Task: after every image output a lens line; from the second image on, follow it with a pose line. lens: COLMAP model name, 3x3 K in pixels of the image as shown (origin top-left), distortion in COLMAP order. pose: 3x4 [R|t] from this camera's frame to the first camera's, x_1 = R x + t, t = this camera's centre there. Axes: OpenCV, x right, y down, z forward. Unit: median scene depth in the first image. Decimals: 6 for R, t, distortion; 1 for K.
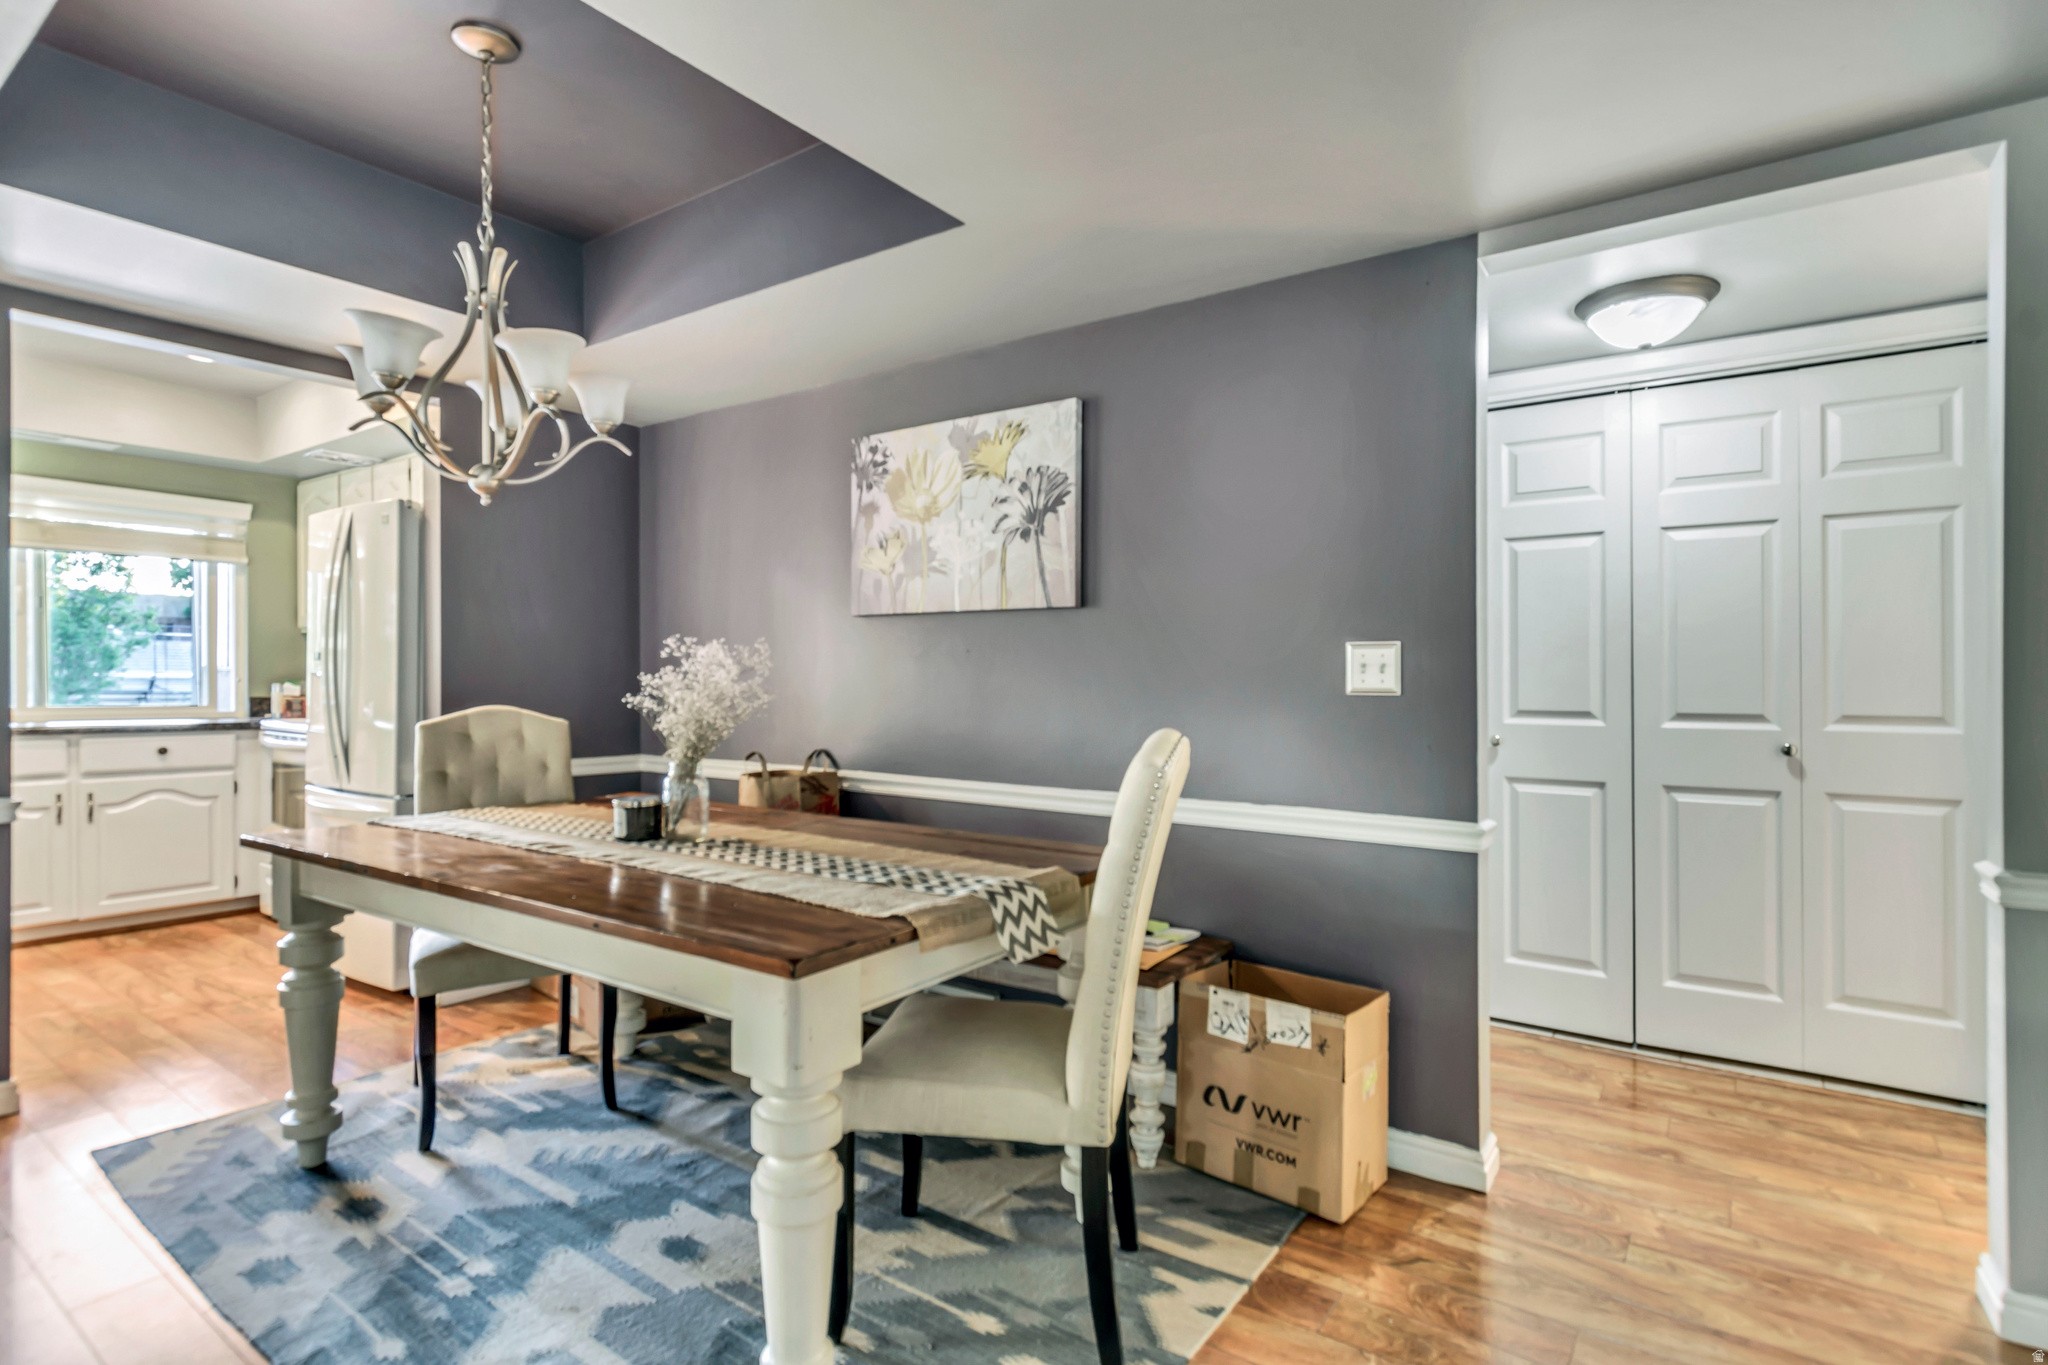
lens RADIAL K [[1019.2, 0, 1024.0], [0, 1019.2, 682.5], [0, 0, 1]] dist [-0.000794, 0.000334]
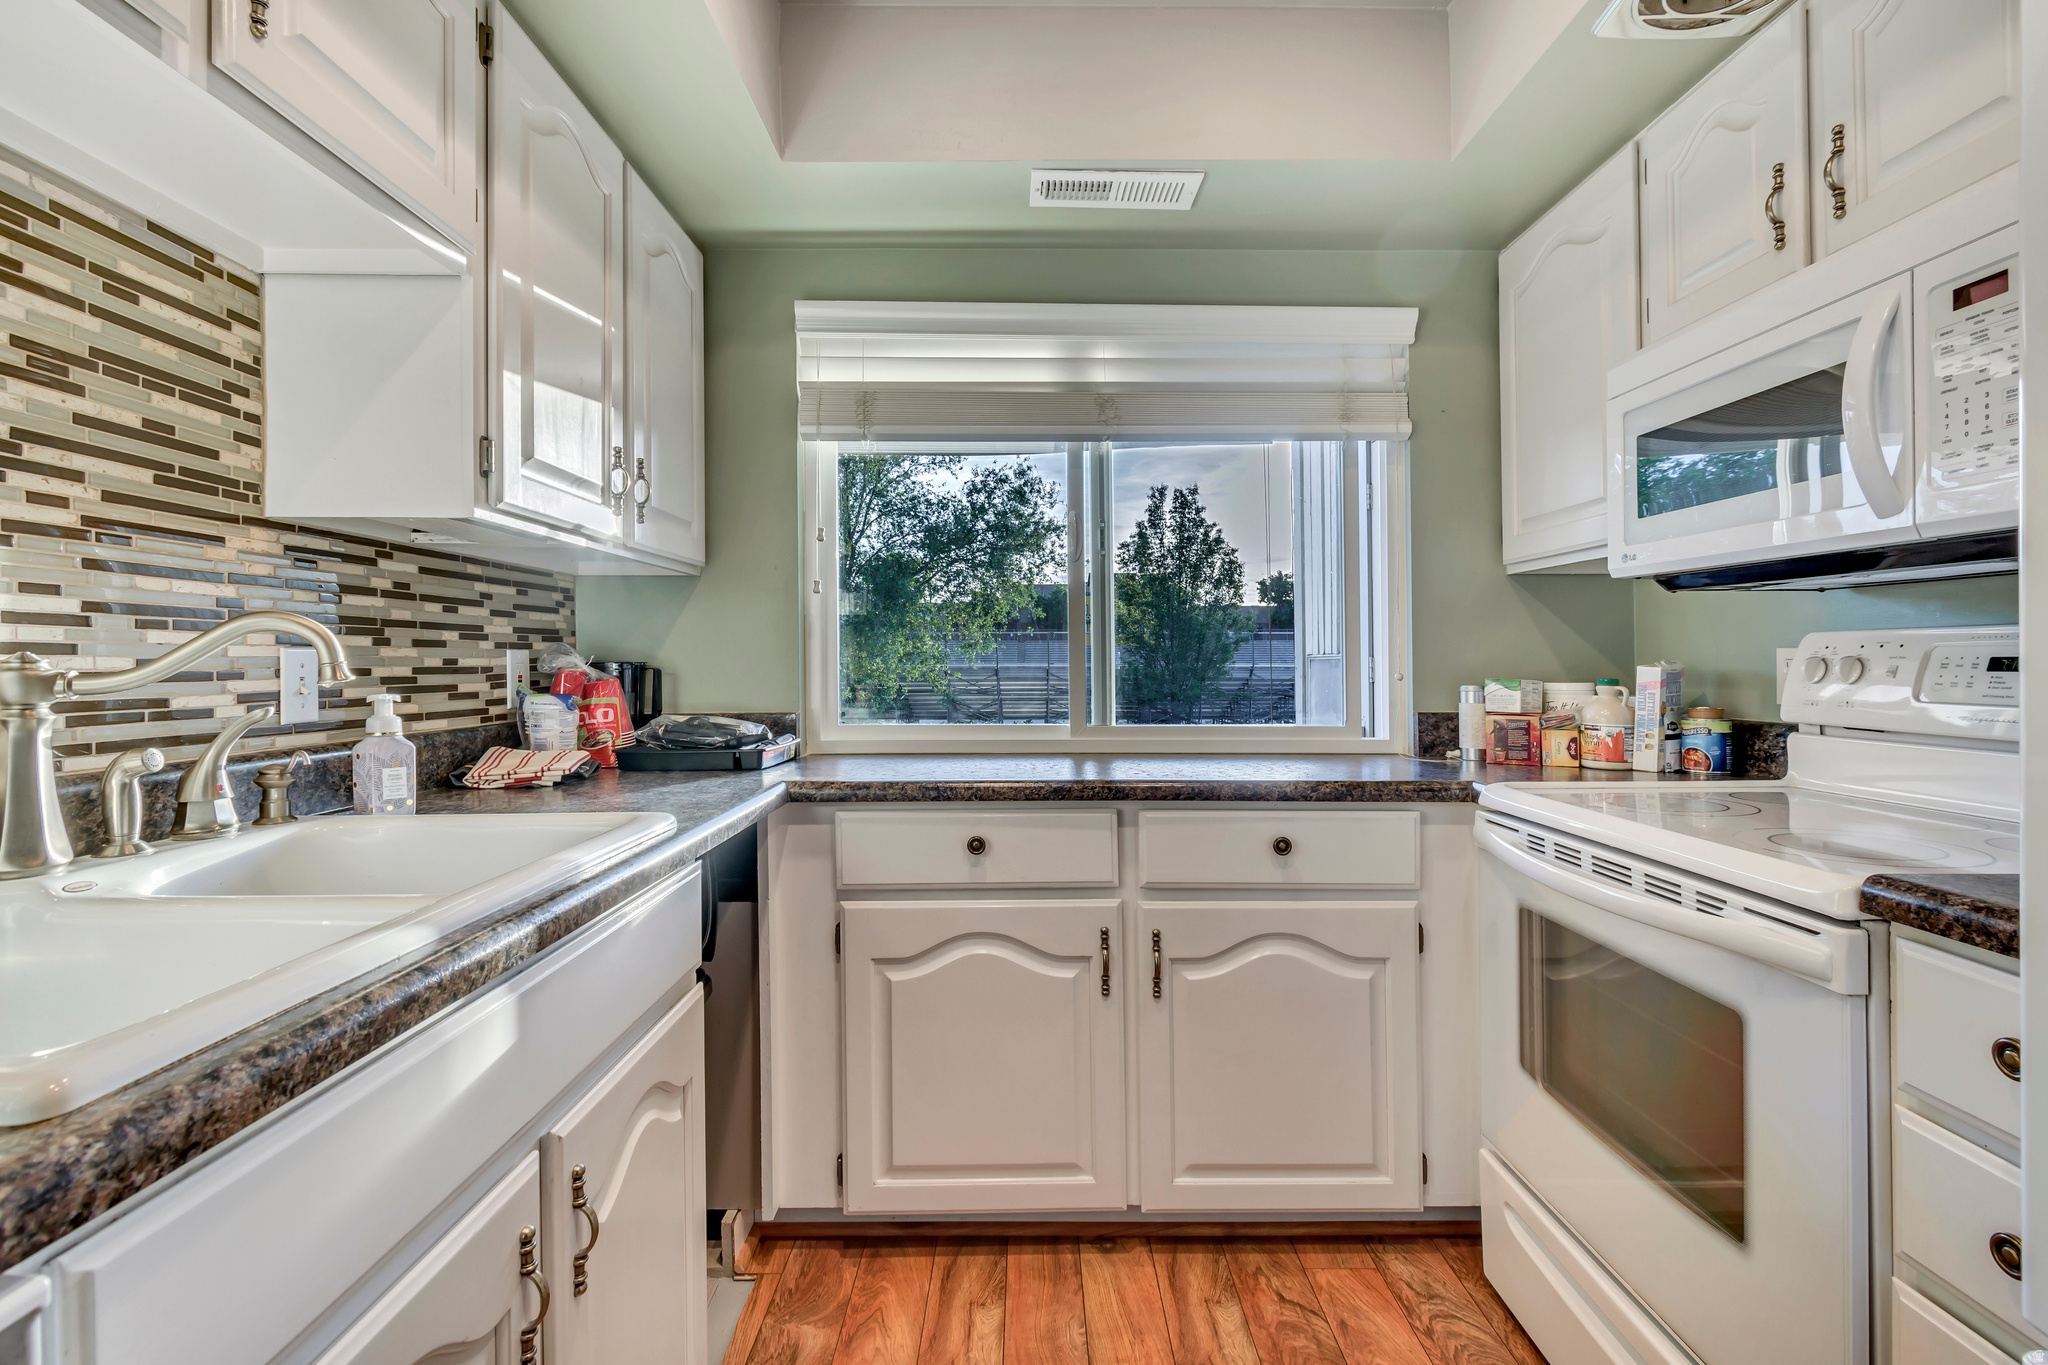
lens RADIAL K [[934.8, 0, 1029.5], [0, 934.8, 659.3], [0, 0, 1]] dist [-0.003413, -0.000680]
pose [[0.589275, -0.015373, -0.807786, -0.517676], [0.007224, 0.999879, -0.013759, -0.005791], [0.807900, 0.002272, 0.589315, 0.599262]]
